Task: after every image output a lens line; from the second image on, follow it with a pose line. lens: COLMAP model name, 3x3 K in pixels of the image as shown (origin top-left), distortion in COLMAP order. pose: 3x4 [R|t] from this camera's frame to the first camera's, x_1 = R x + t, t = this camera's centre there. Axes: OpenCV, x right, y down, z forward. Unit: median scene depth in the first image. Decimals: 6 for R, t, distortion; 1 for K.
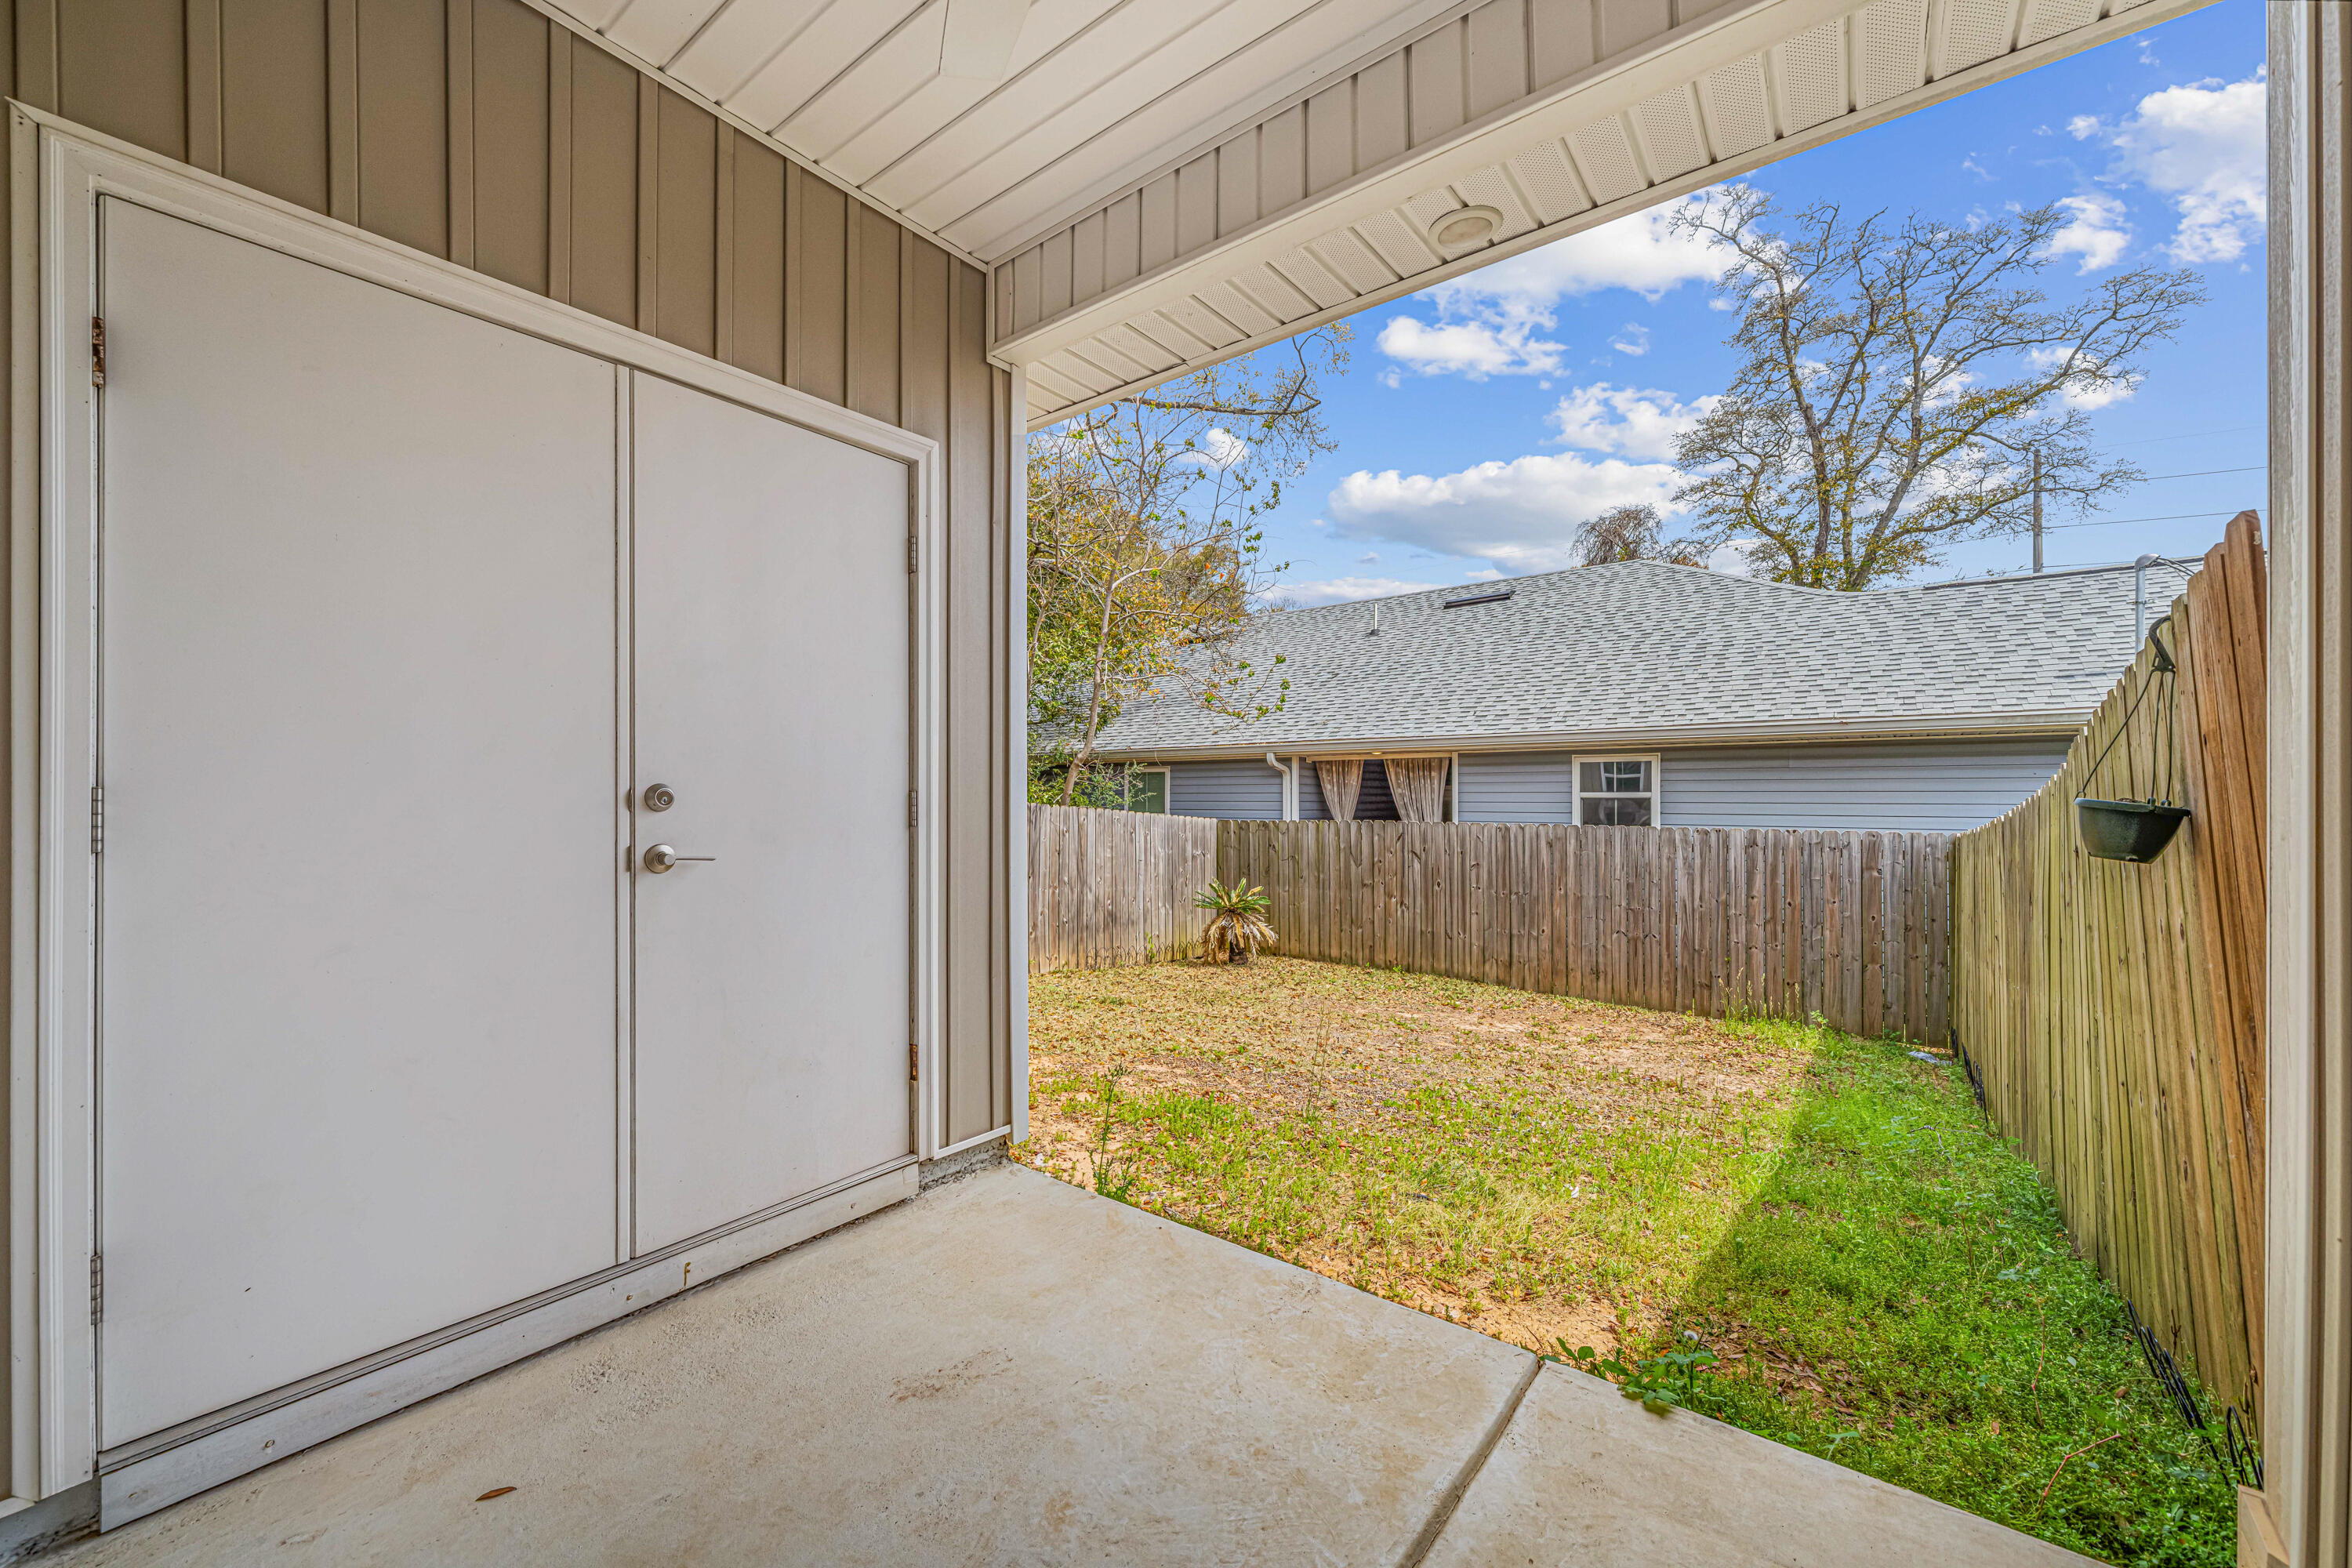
lens RADIAL K [[900.3, 0, 1180.3], [0, 900.3, 800.7], [0, 0, 1]] dist [-0.000787, 0.000013]
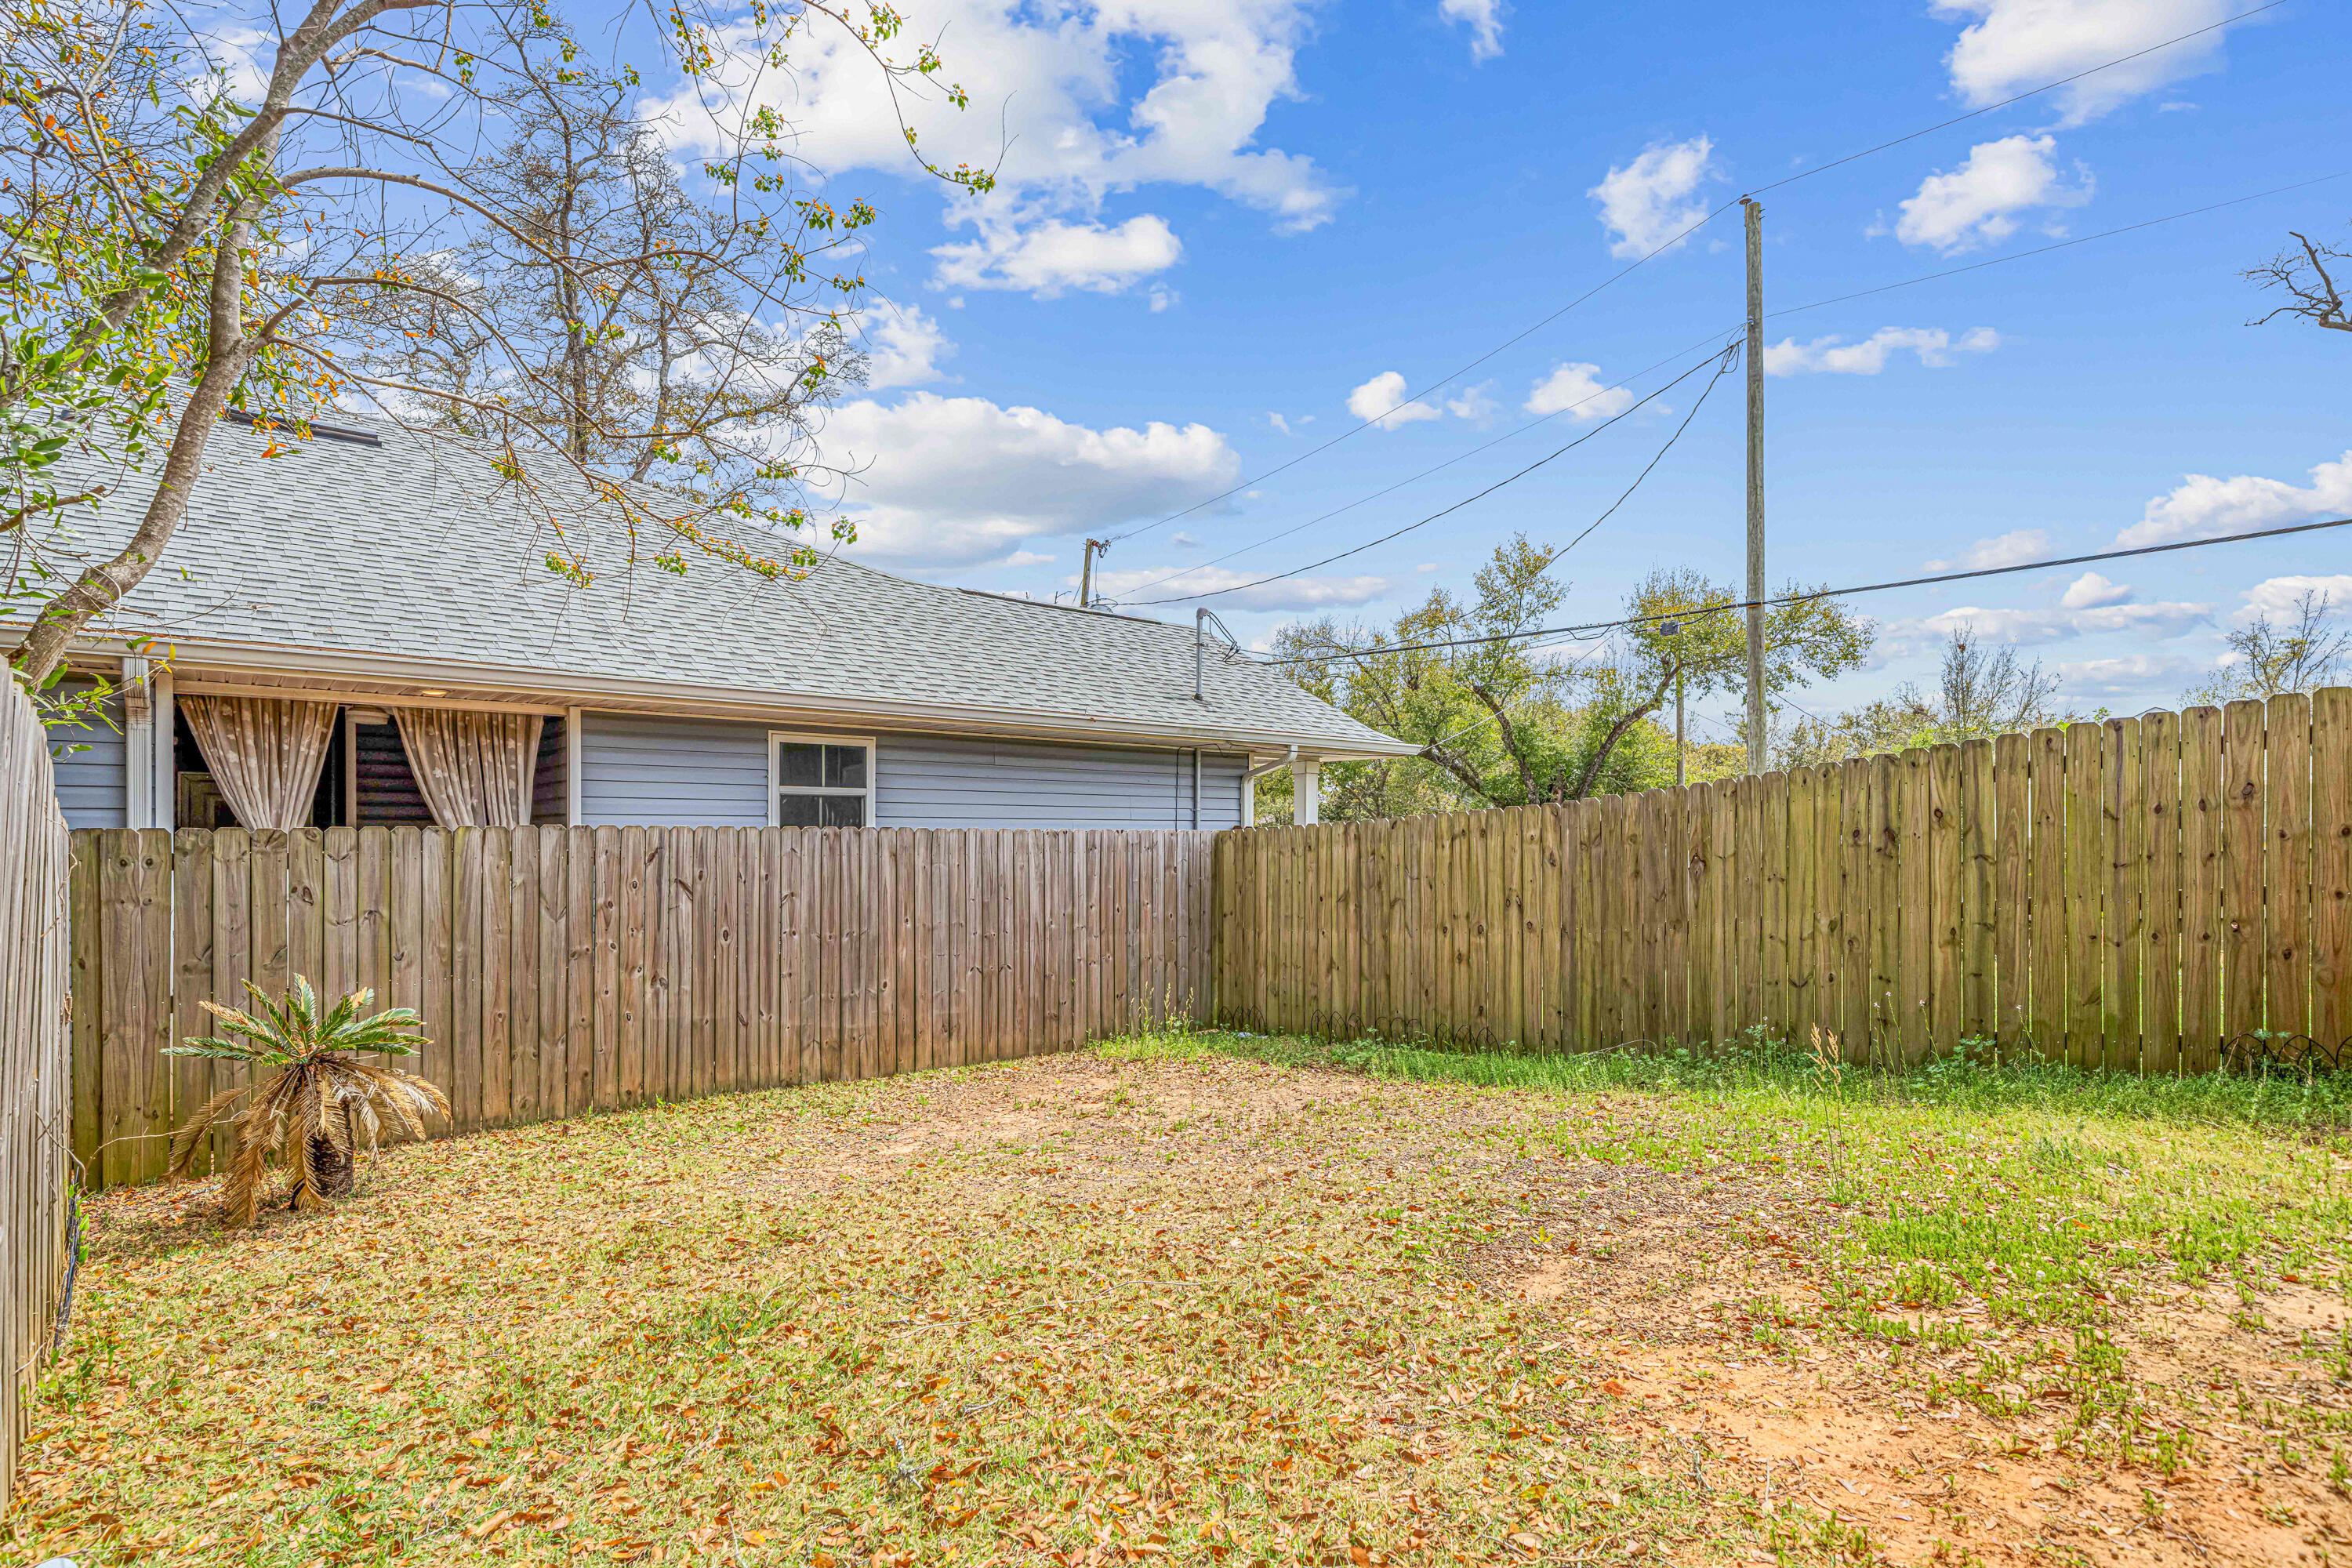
lens RADIAL K [[1097.6, 0, 1165.3], [0, 1097.6, 797.1], [0, 0, 1]] dist [0.001784, -0.000059]
pose [[0.208927, 0.024774, 0.977617, -0.333334], [-0.002968, 0.999691, -0.024699, 0.020570], [-0.977927, 0.002259, 0.208936, 0.559041]]
